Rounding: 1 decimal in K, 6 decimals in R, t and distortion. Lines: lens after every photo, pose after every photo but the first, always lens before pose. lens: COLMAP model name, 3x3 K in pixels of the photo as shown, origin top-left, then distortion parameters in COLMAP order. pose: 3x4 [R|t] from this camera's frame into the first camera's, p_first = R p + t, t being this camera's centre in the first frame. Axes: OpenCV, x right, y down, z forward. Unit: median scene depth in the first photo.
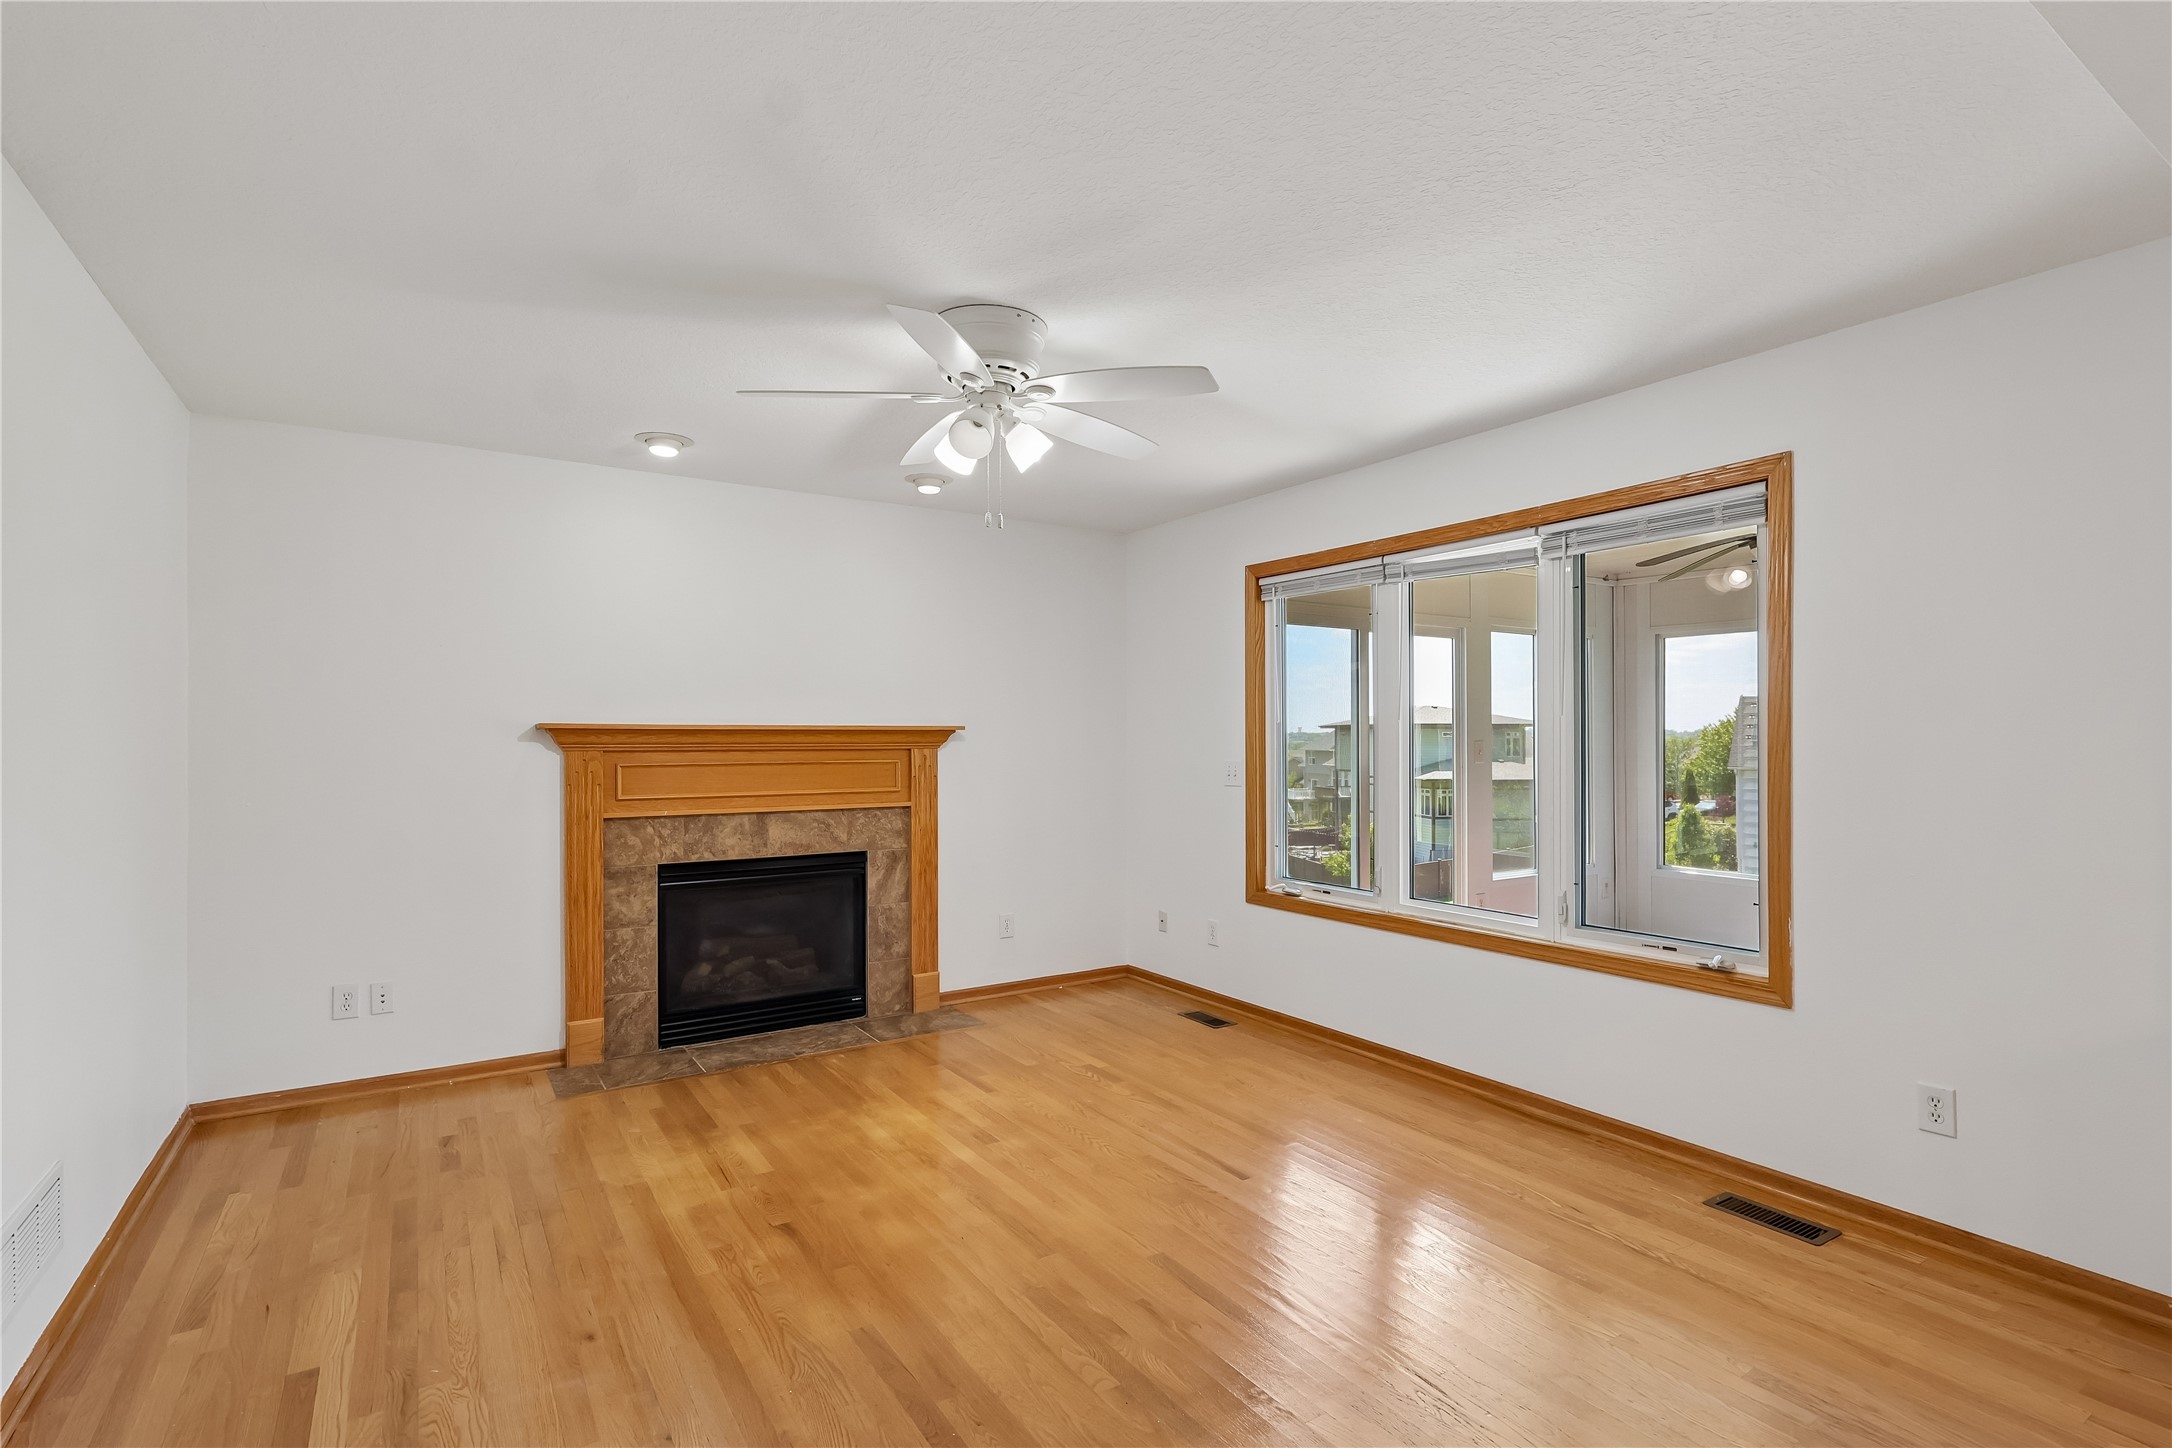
lens RADIAL K [[1026.6, 0, 1085.0], [0, 1026.6, 740.8], [0, 0, 1]] dist [-0.000987, 0.000027]
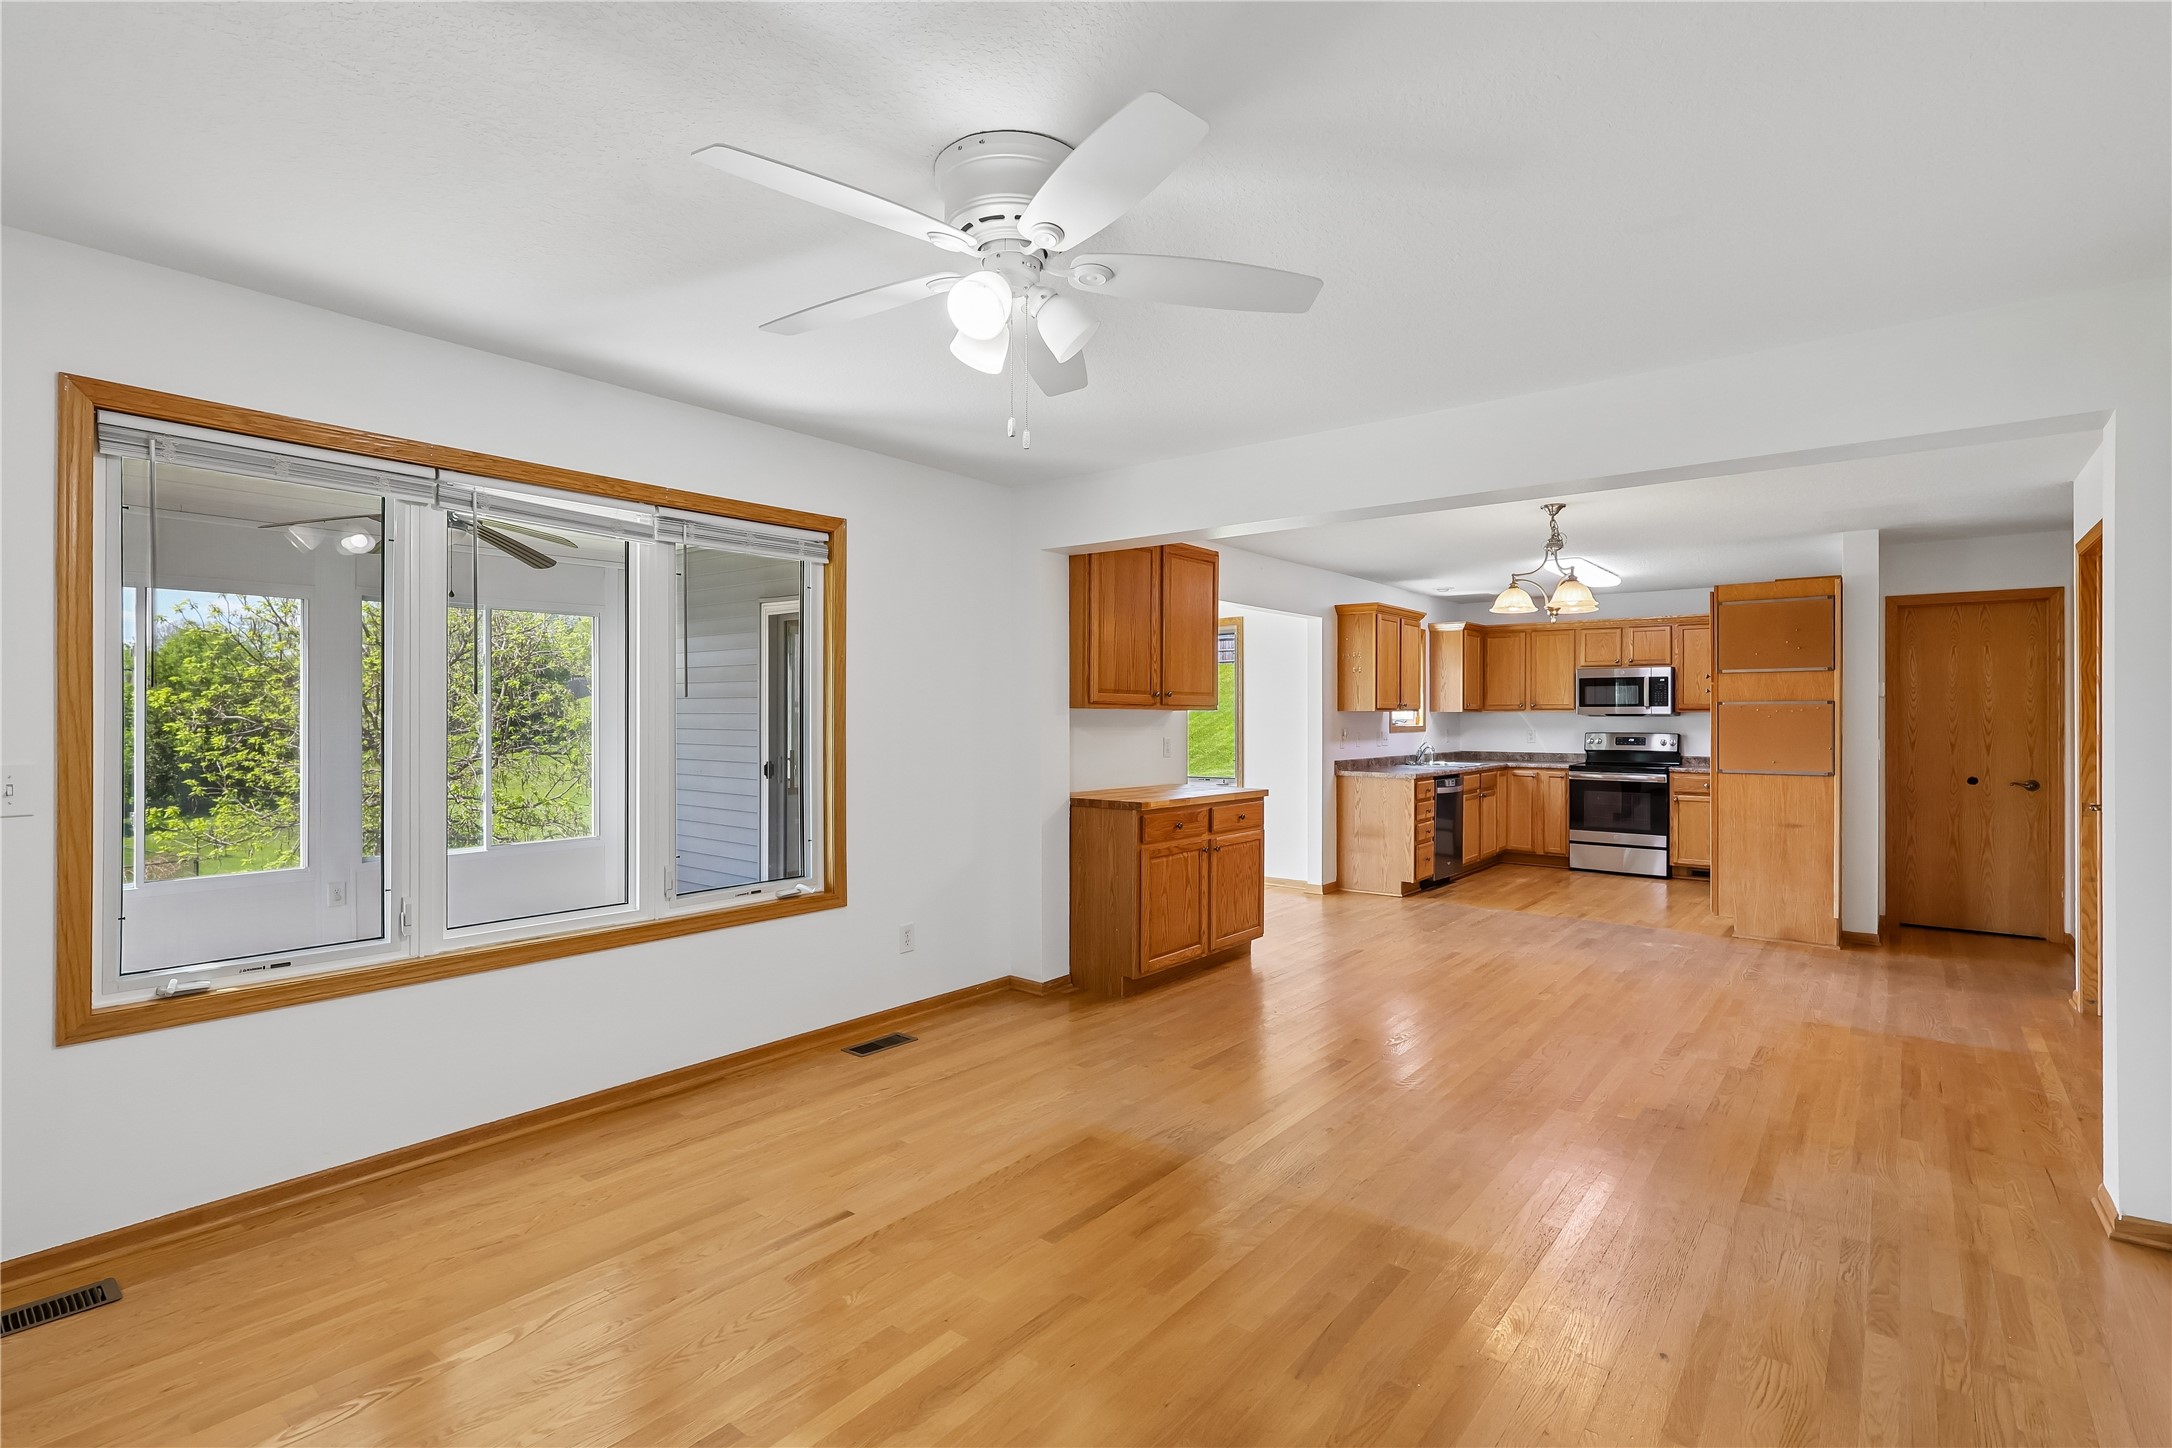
lens RADIAL K [[1026.6, 0, 1087.4], [0, 1026.6, 712.9], [0, 0, 1]] dist [-0.000987, 0.000027]
pose [[-0.318964, 0.002787, 0.947763, -0.551499], [-0.000112, 0.999996, -0.002978, -0.003950], [-0.947767, -0.001056, -0.318962, 0.796076]]
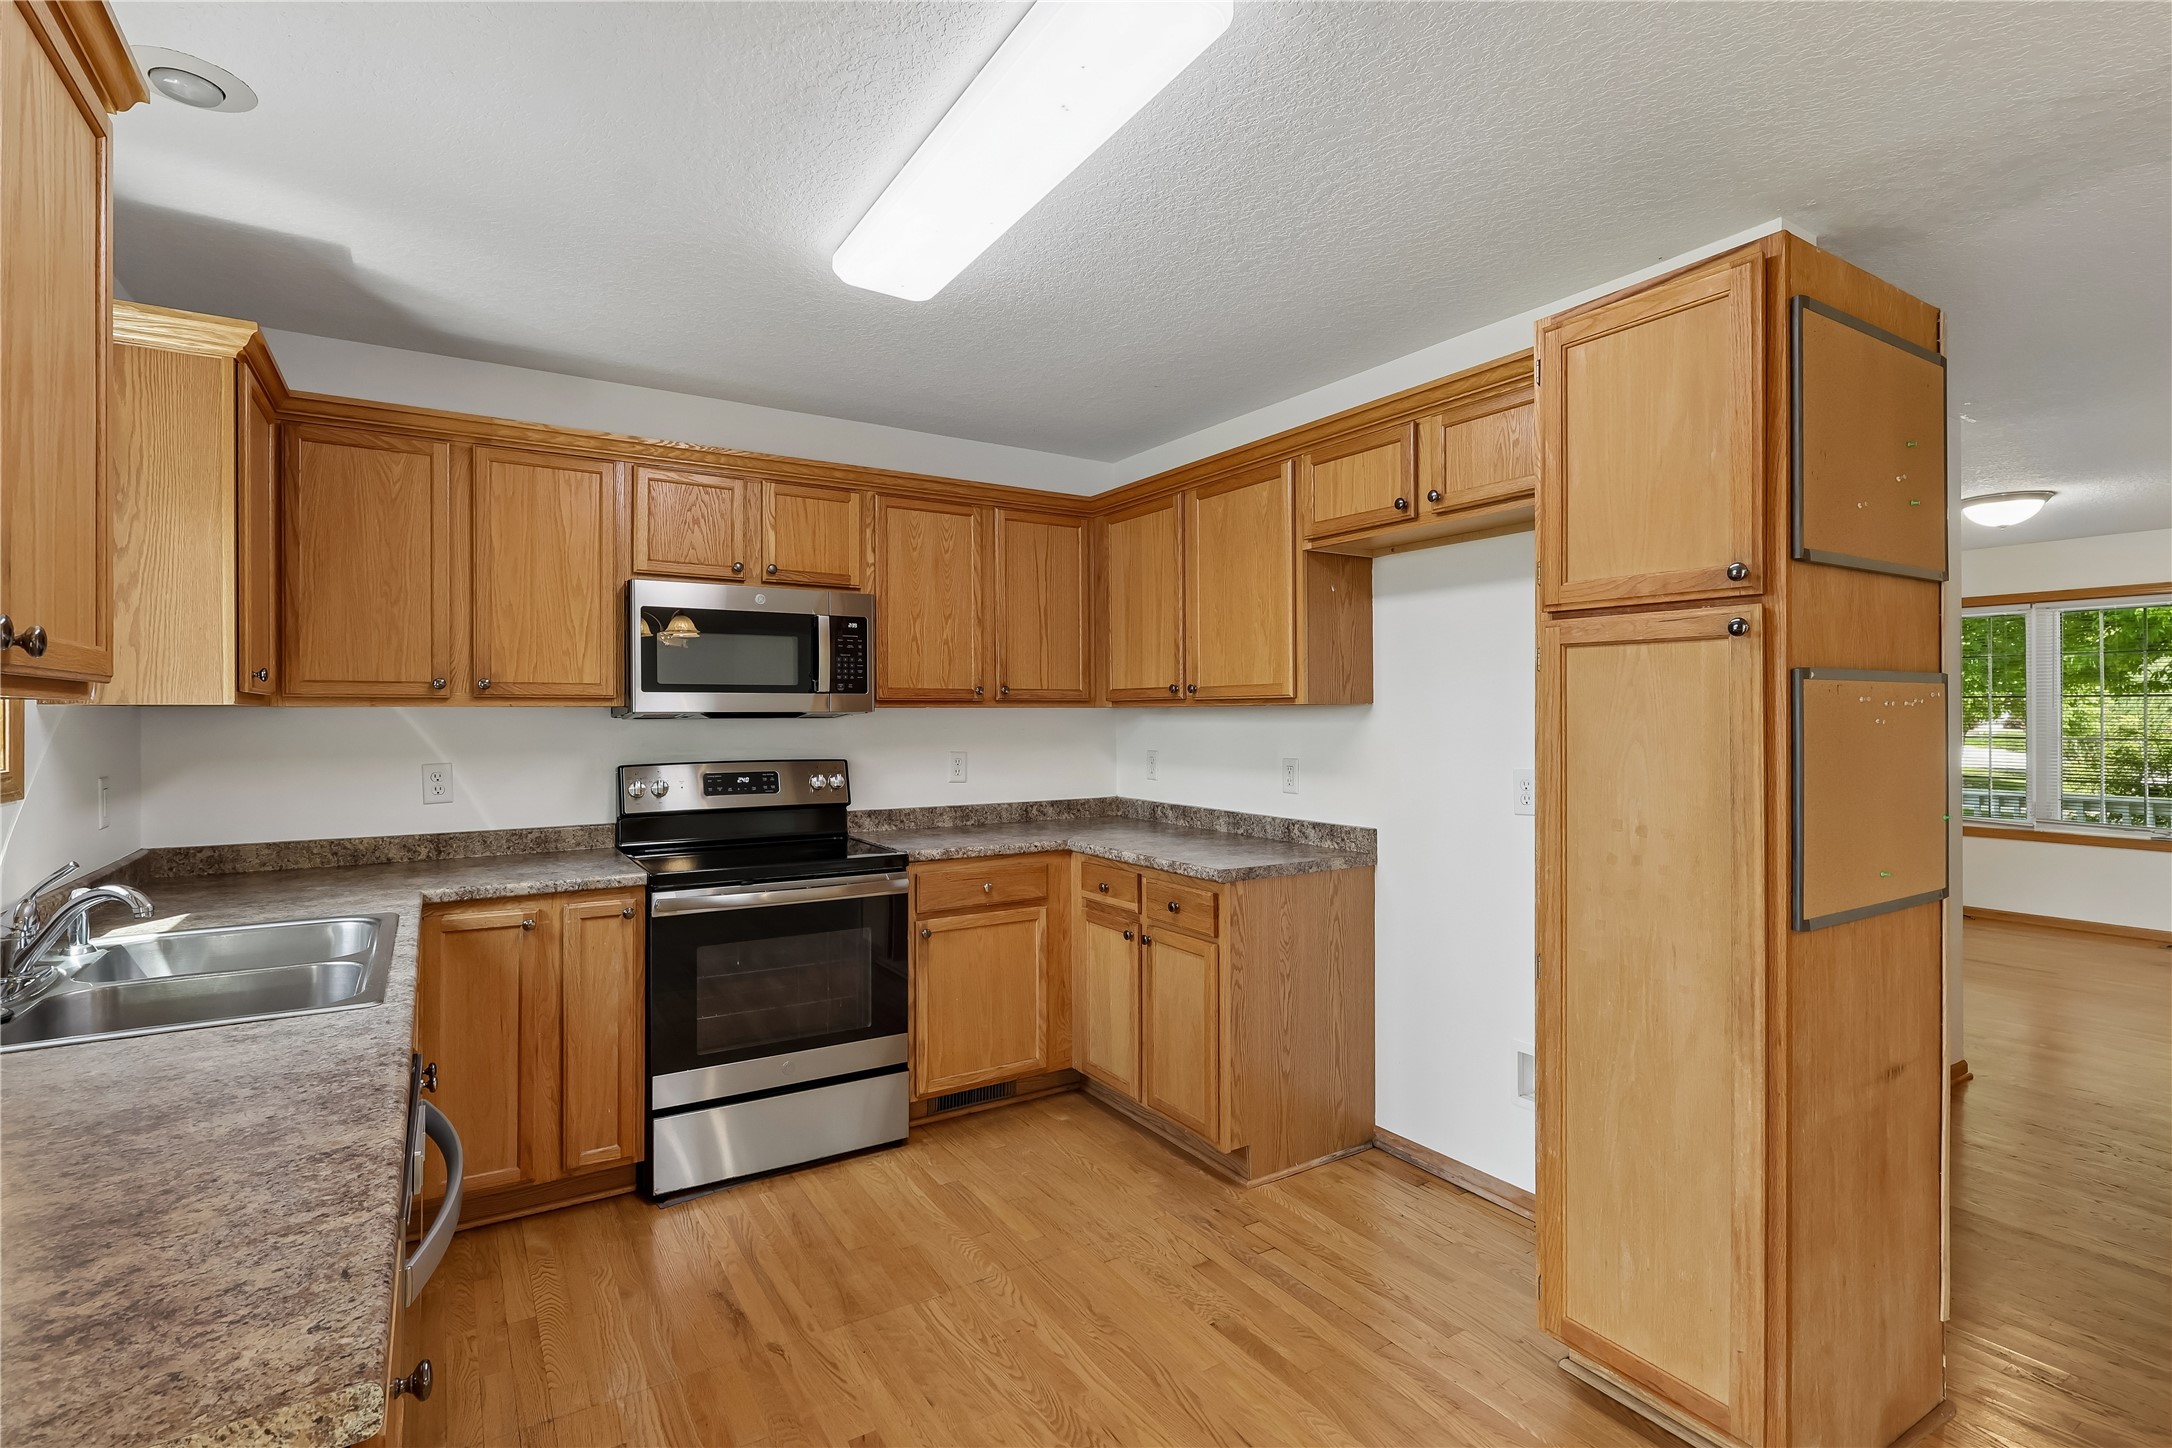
lens RADIAL K [[1026.6, 0, 1105.2], [0, 1026.6, 713.9], [0, 0, 1]] dist [-0.000987, 0.000027]
pose [[-0.999989, 0.004216, -0.002098, 0.855807], [0.004211, 0.999989, 0.002204, -0.007915], [0.002107, 0.002196, -0.999995, -0.158673]]
